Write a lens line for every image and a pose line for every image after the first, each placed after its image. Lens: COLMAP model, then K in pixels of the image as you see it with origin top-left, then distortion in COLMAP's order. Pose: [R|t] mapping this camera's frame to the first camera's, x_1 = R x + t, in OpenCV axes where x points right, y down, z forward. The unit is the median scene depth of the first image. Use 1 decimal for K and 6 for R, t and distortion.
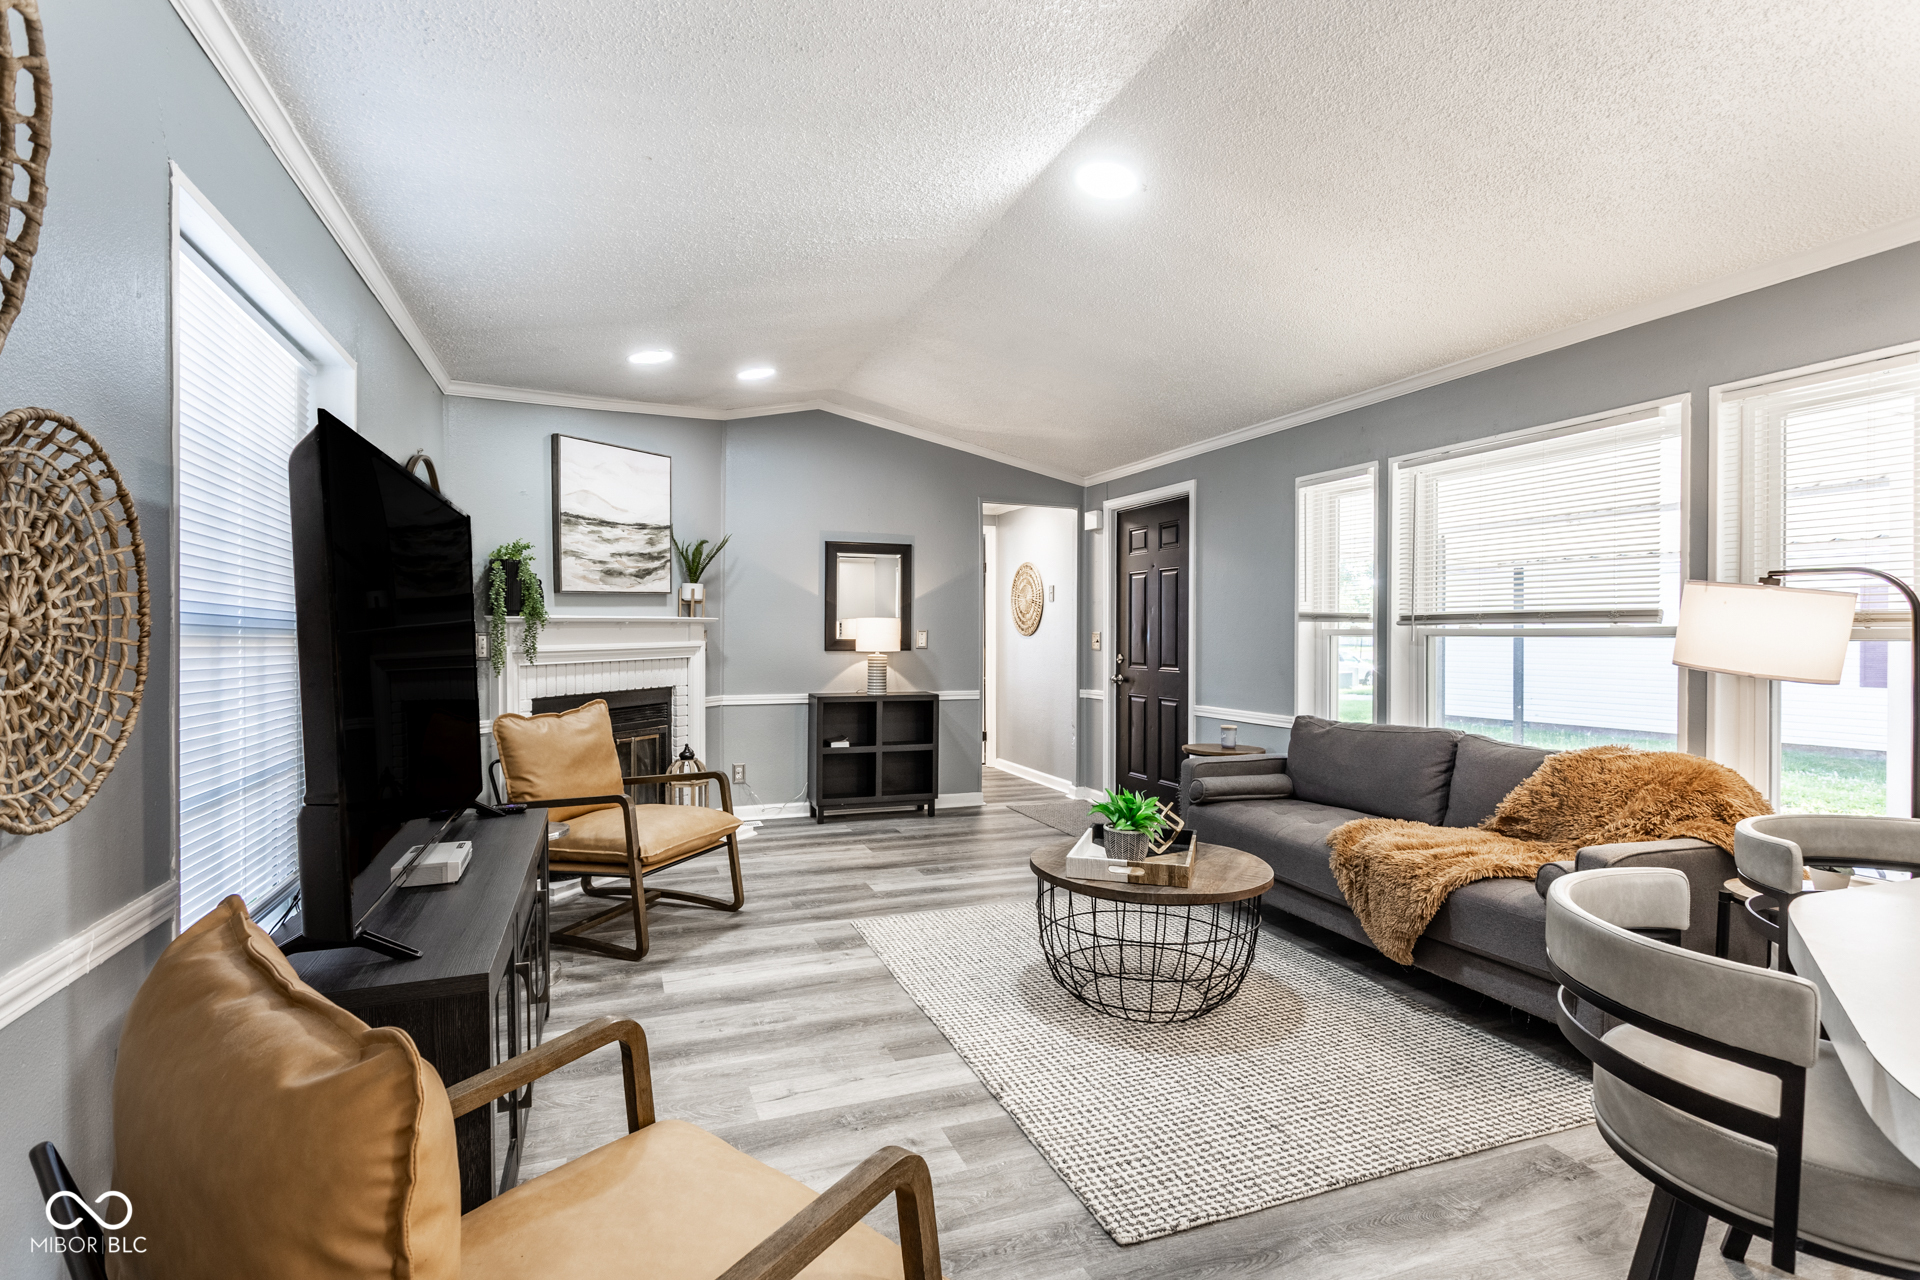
lens RADIAL K [[919.9, 0, 937.4], [0, 919.9, 635.0], [0, 0, 1]] dist [0.001361, 0.000199]
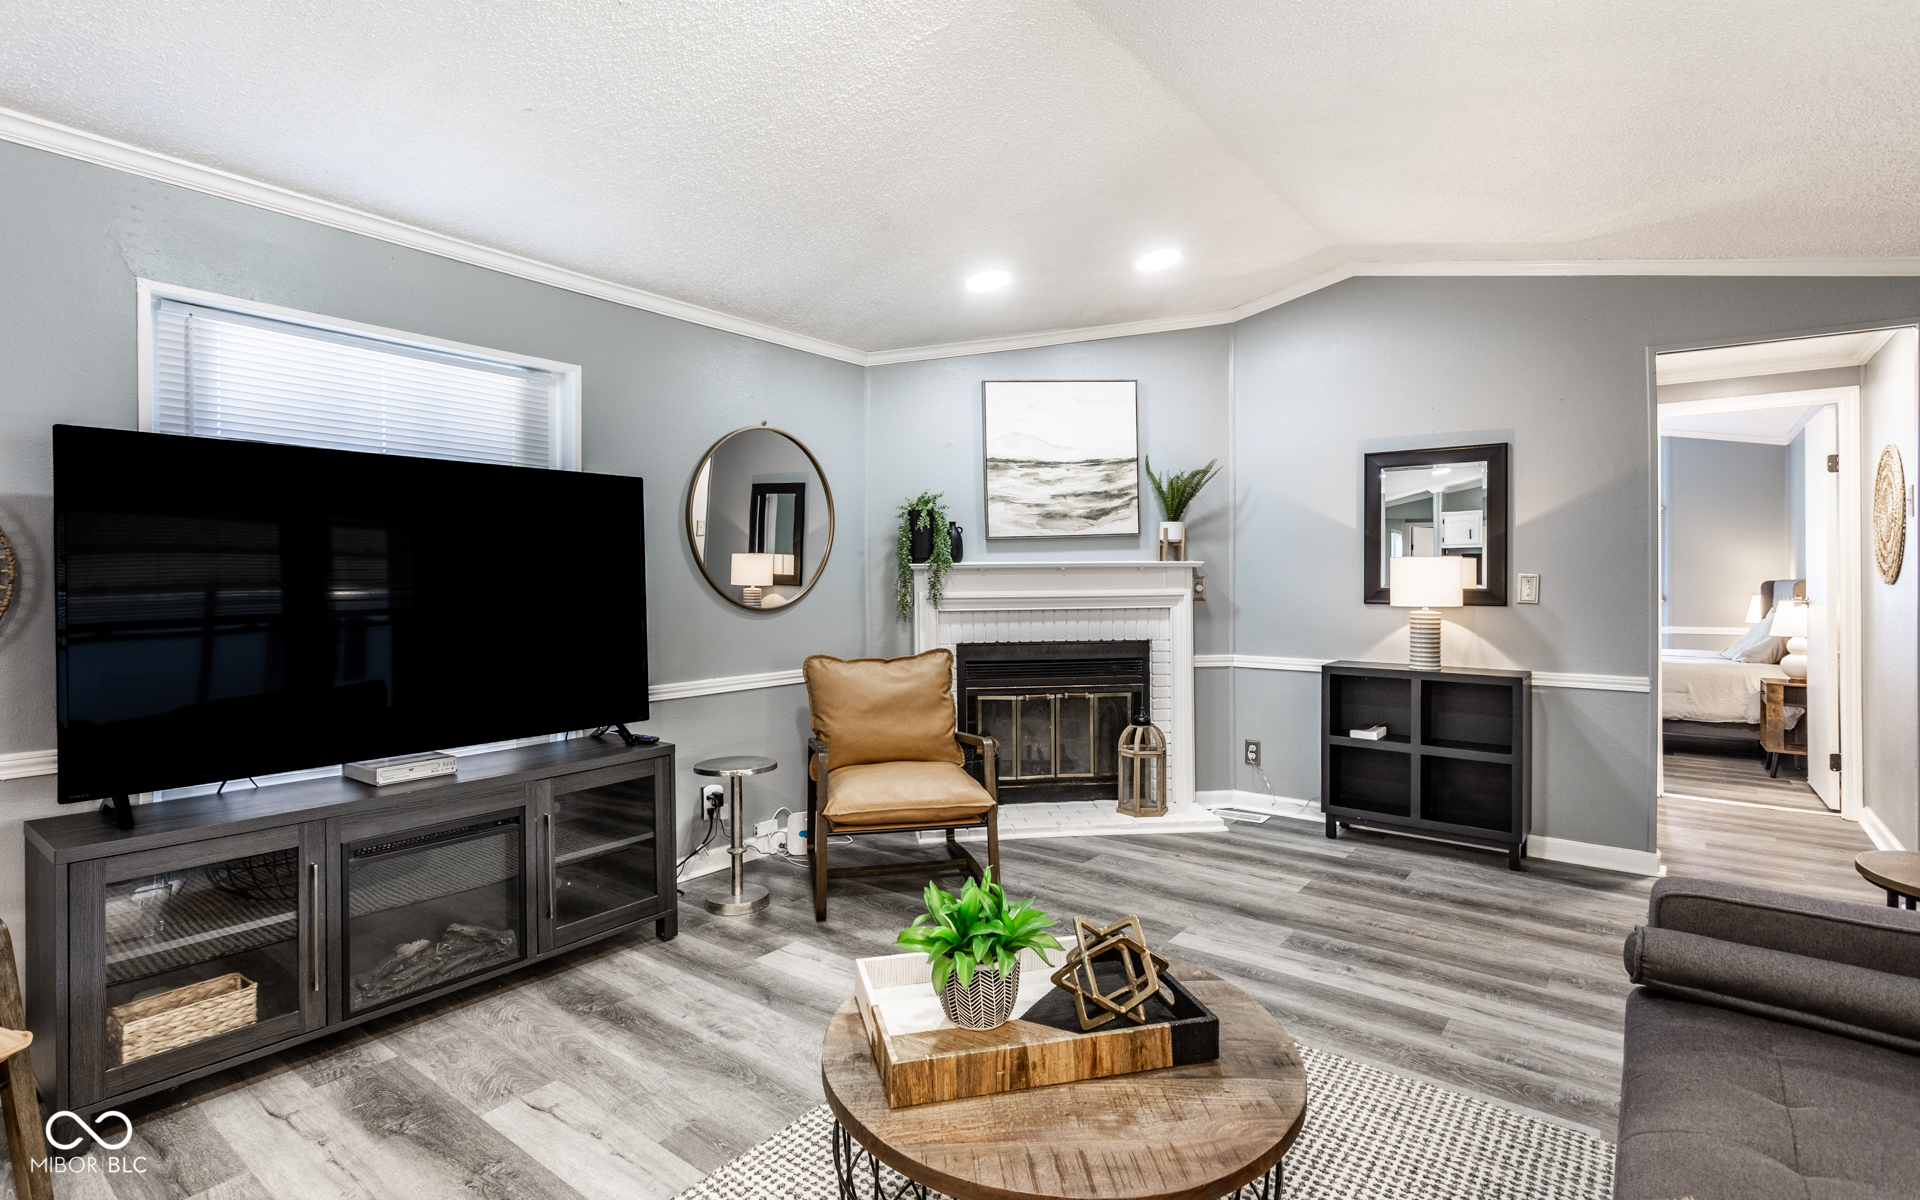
lens RADIAL K [[904.0, 0, 964.6], [0, 904.0, 579.4], [0, 0, 1]] dist [0.001234, 0.000625]
pose [[0.539444, 0.000064, -0.842022, 0.356955], [-0.000405, 1.000000, -0.000183, -0.002024], [0.842021, 0.000440, 0.539444, 0.399387]]
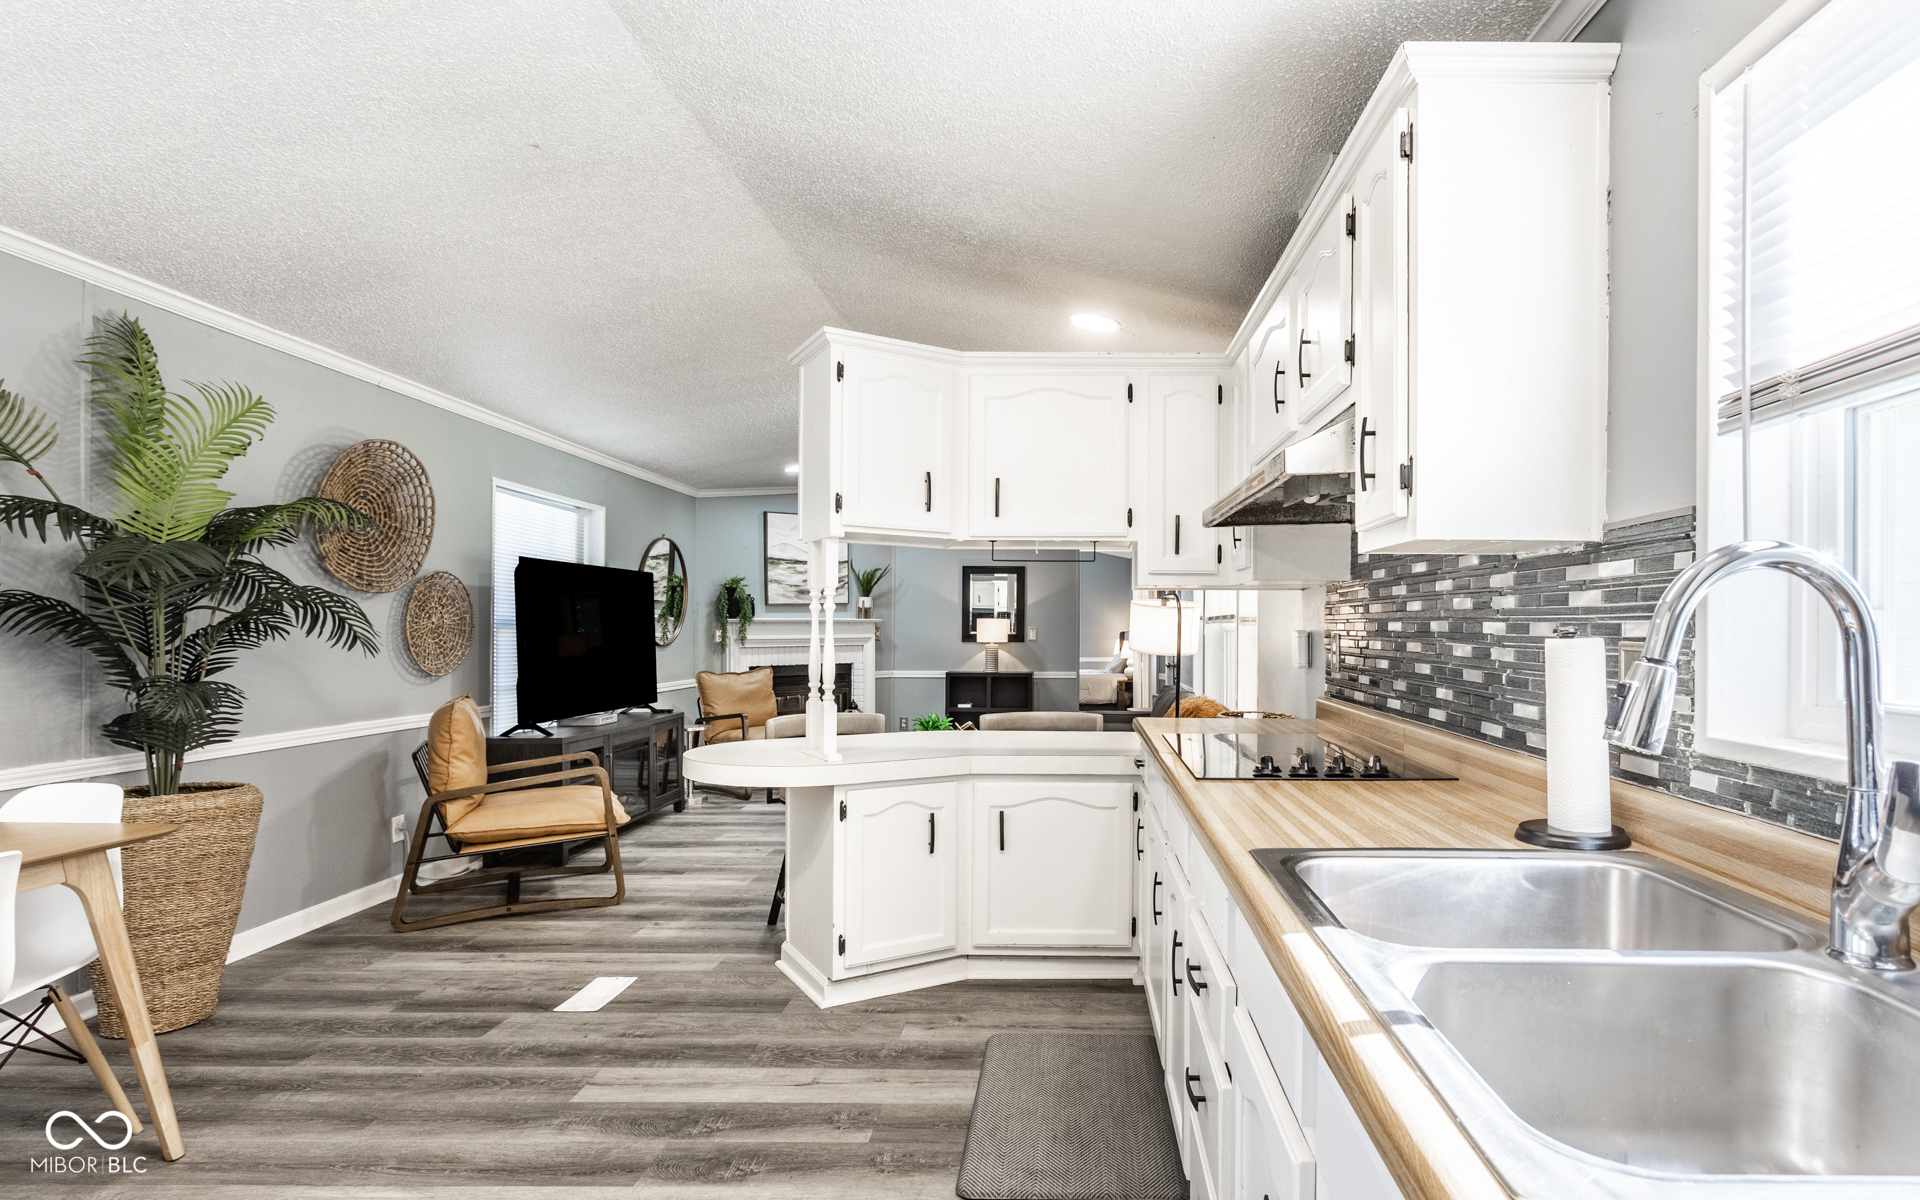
lens RADIAL K [[952.4, 0, 1048.7], [0, 952.4, 622.5], [0, 0, 1]] dist [0.001692, 0.001758]
pose [[0.932749, -0.000762, -0.360527, 0.626298], [-0.003489, 0.999932, -0.011141, 0.003607], [0.360511, 0.011650, 0.932682, -0.398432]]
